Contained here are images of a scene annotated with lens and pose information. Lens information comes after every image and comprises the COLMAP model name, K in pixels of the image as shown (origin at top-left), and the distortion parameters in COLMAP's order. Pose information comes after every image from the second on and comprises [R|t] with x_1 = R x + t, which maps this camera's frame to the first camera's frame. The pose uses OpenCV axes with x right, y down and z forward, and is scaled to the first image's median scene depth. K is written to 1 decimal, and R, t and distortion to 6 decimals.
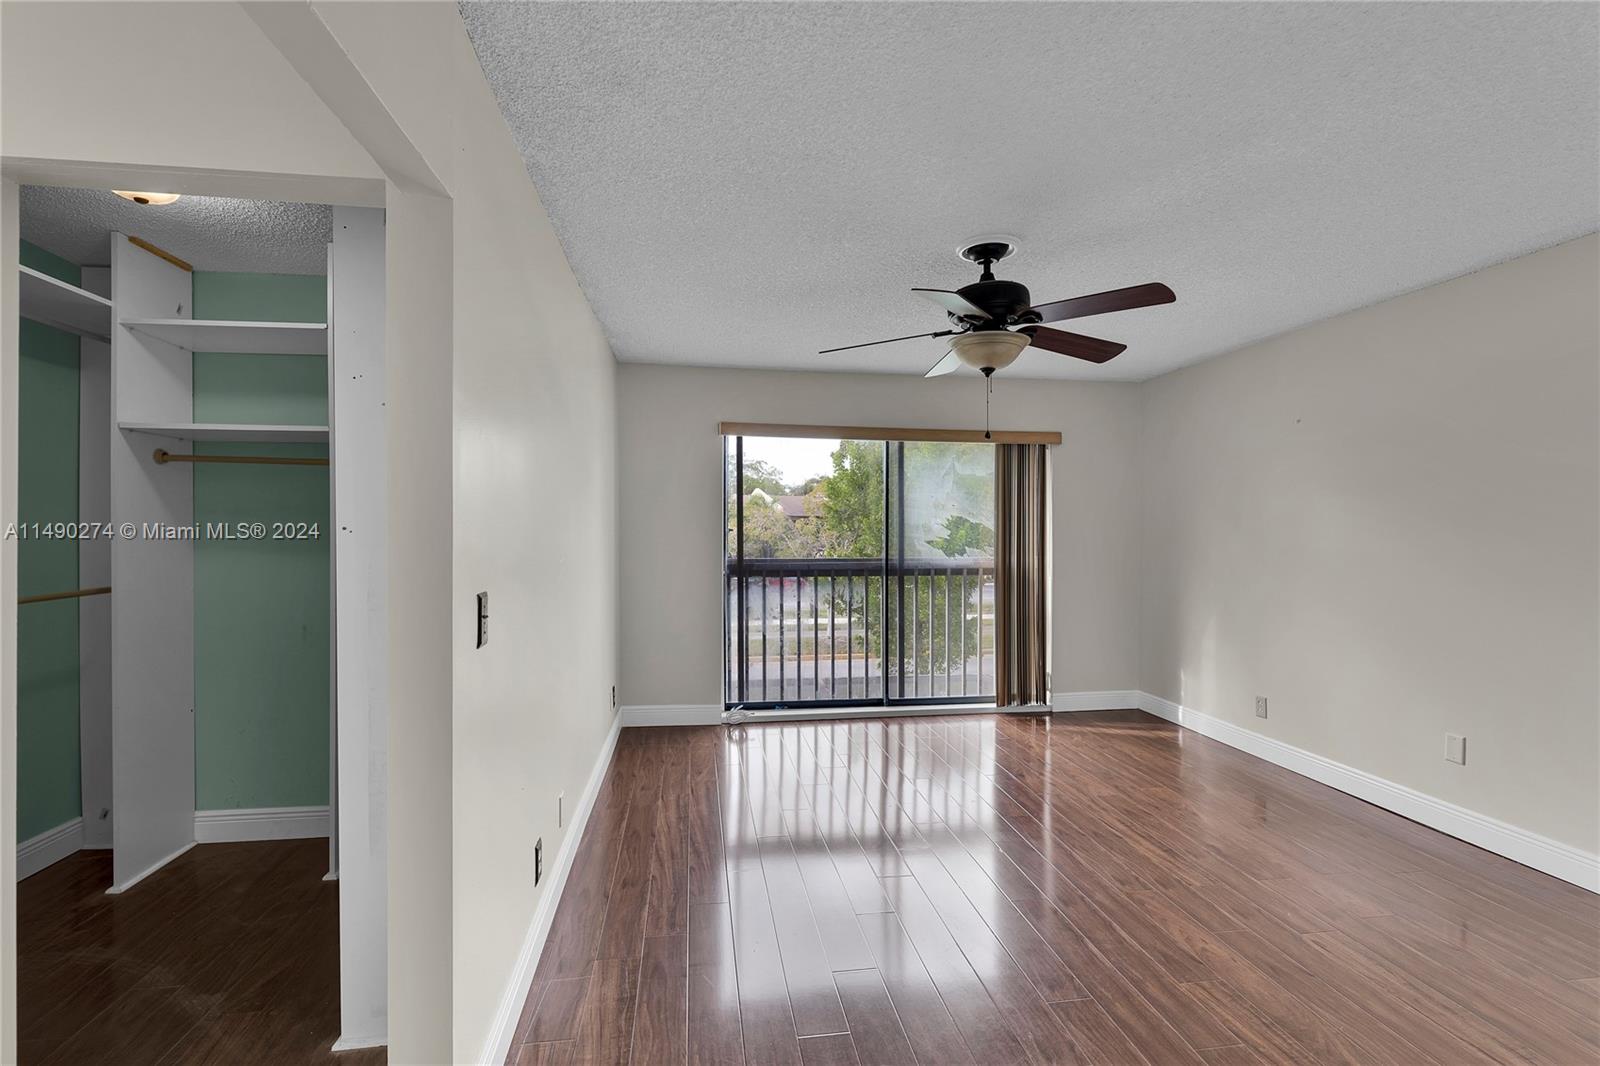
lens RADIAL K [[706.8, 0, 791.4], [0, 706.8, 530.5], [0, 0, 1]] dist [-0.000716, -0.000628]
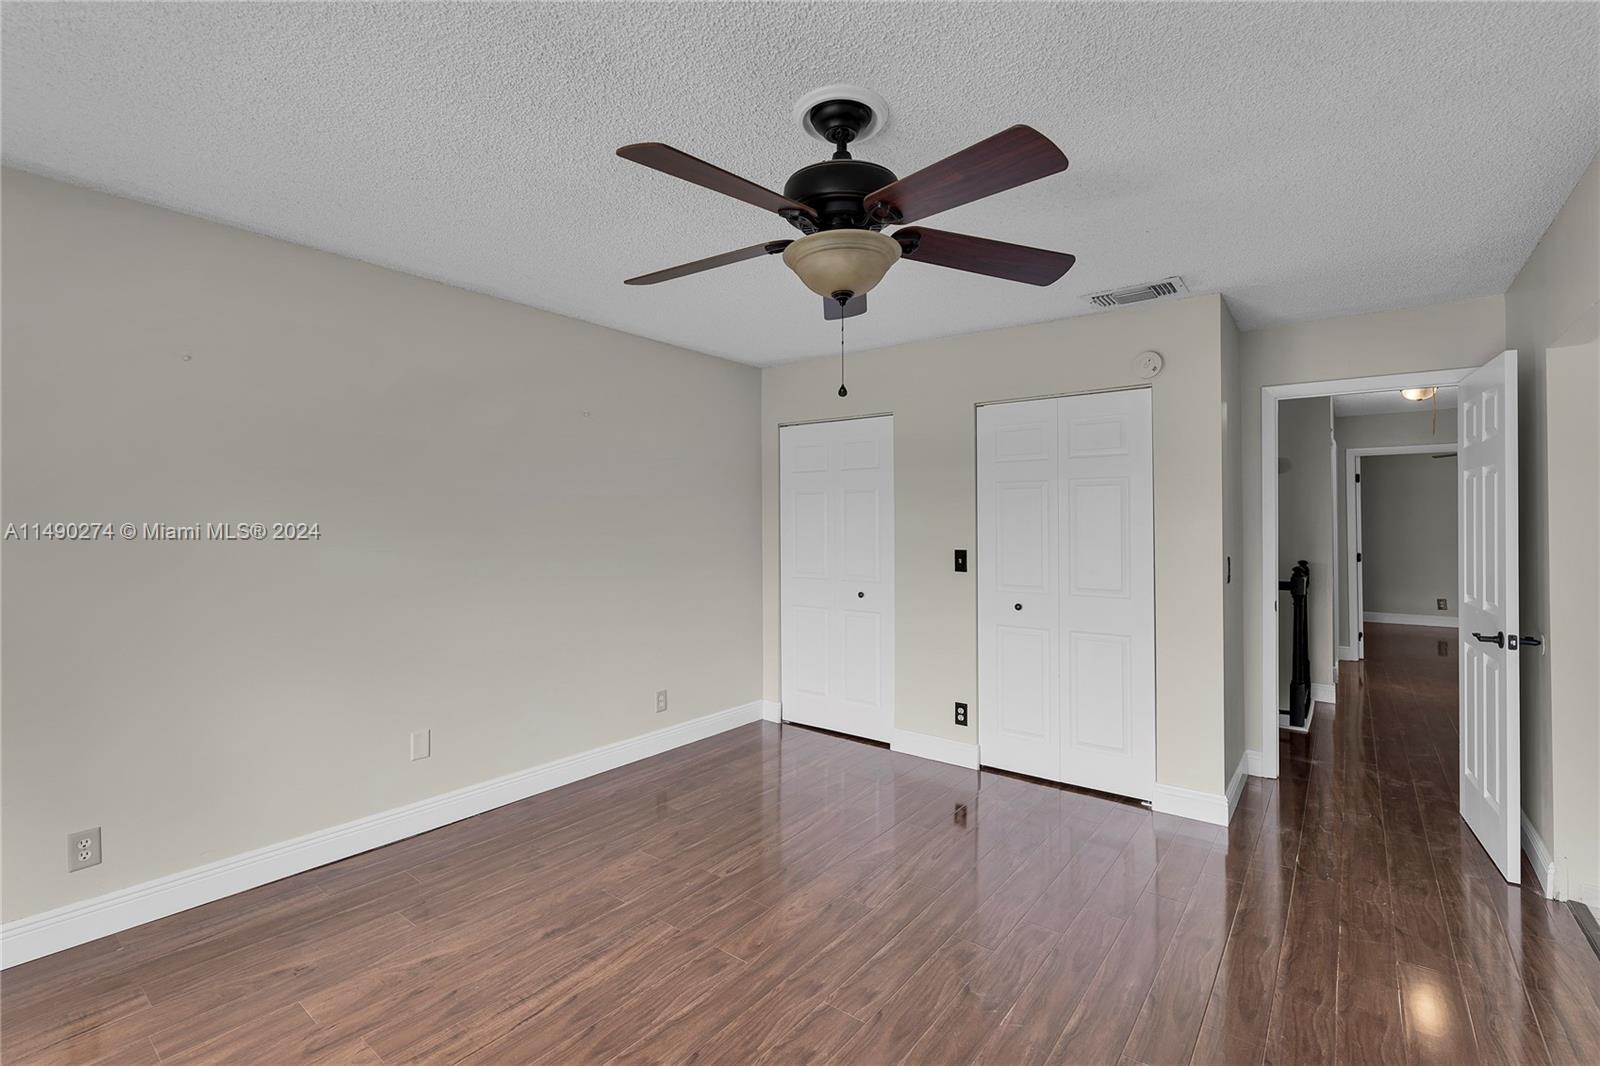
lens RADIAL K [[706.8, 0, 799.0], [0, 706.8, 531.8], [0, 0, 1]] dist [-0.000716, -0.000628]
pose [[-0.696418, -0.006796, 0.717604, -0.158349], [-0.000901, 0.999963, 0.008596, -0.001079], [-0.717636, 0.005340, -0.696398, 1.432456]]
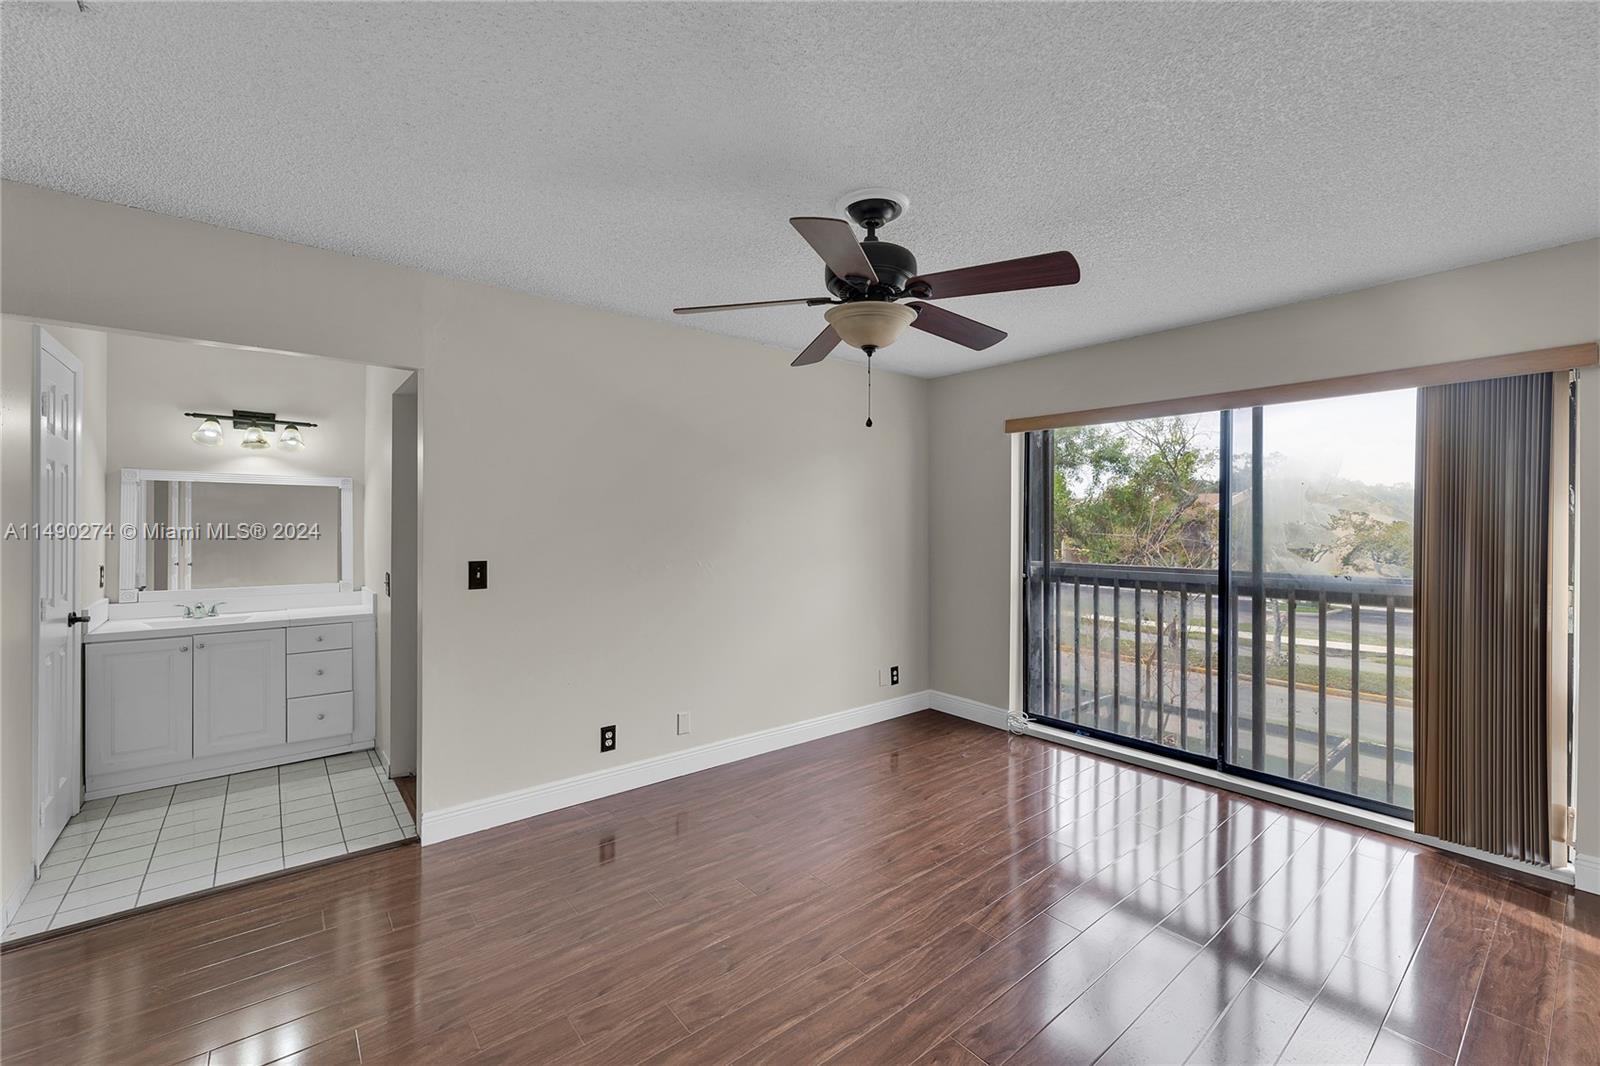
lens RADIAL K [[657.4, 0, 796.5], [0, 657.4, 527.4], [0, 0, 1]] dist [-0.001711, 0.000143]
pose [[0.510790, 0.000315, -0.859705, 0.898739], [-0.006091, 0.999976, -0.003253, -0.000915], [0.859684, 0.006898, 0.510780, 0.488444]]
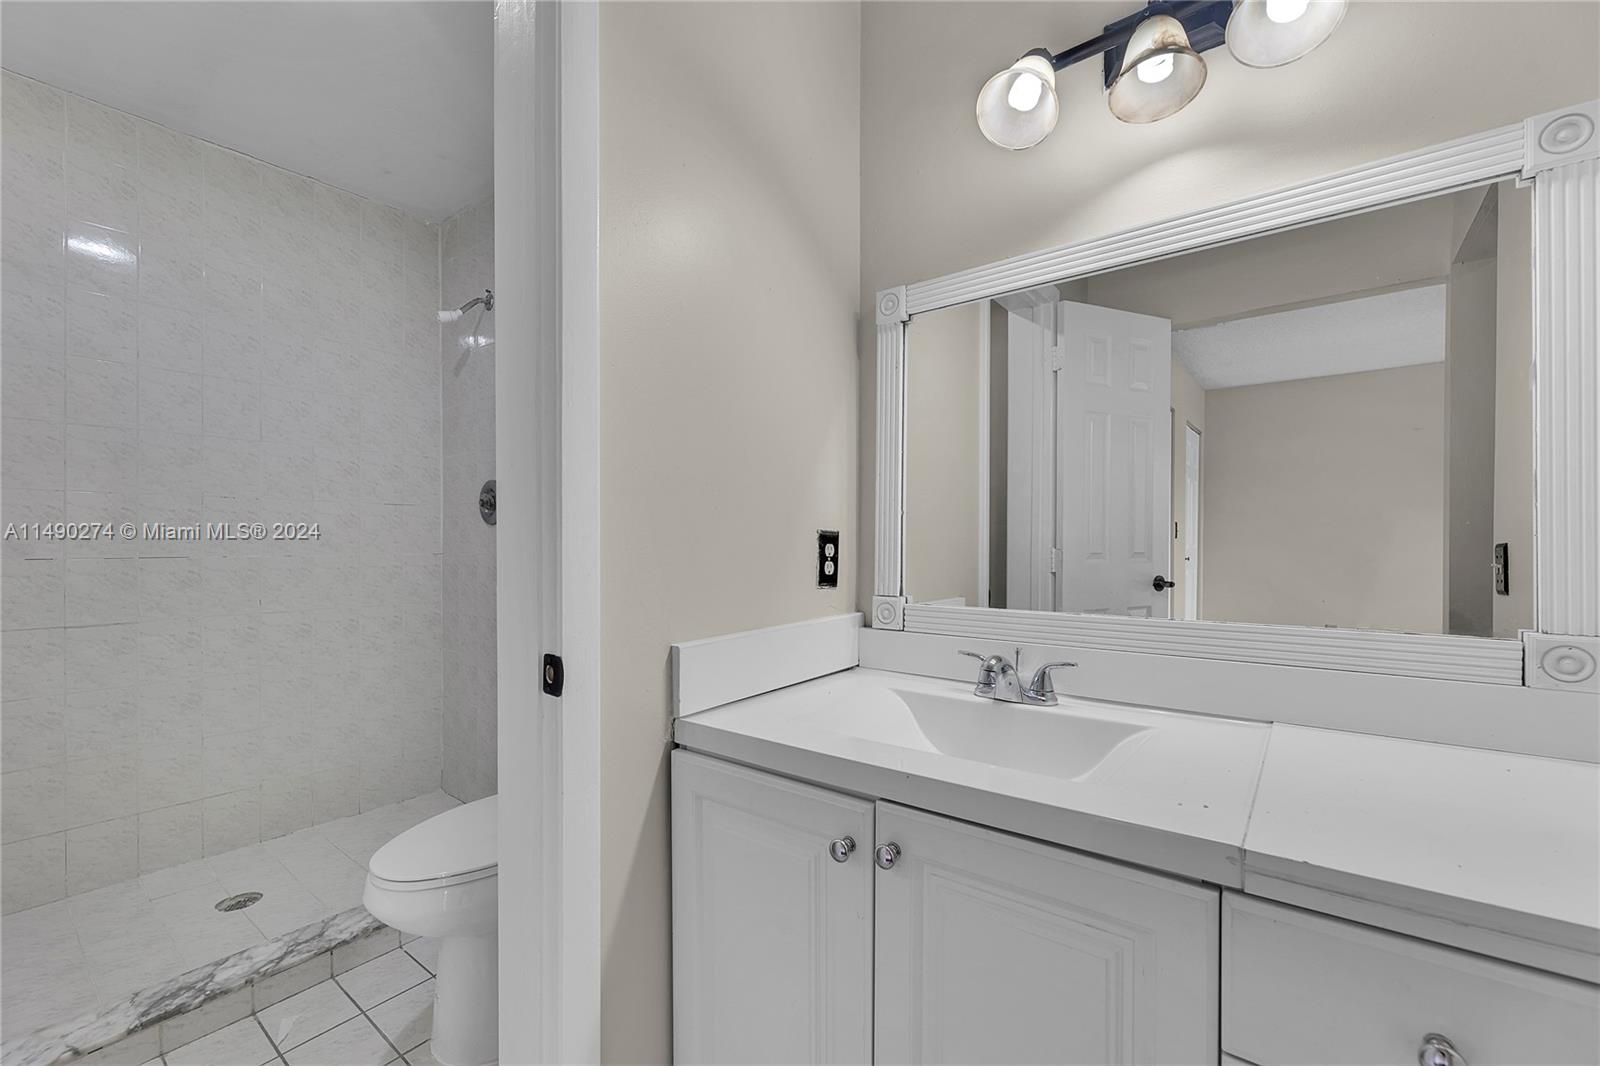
lens RADIAL K [[683.3, 0, 783.0], [0, 683.3, 546.5], [0, 0, 1]] dist [-0.003706, 0.000183]
pose [[-0.723373, 0.001605, -0.690456, -0.470908], [-0.004164, 0.999969, 0.006688, 0.083864], [0.690445, 0.007713, -0.723344, 0.347084]]
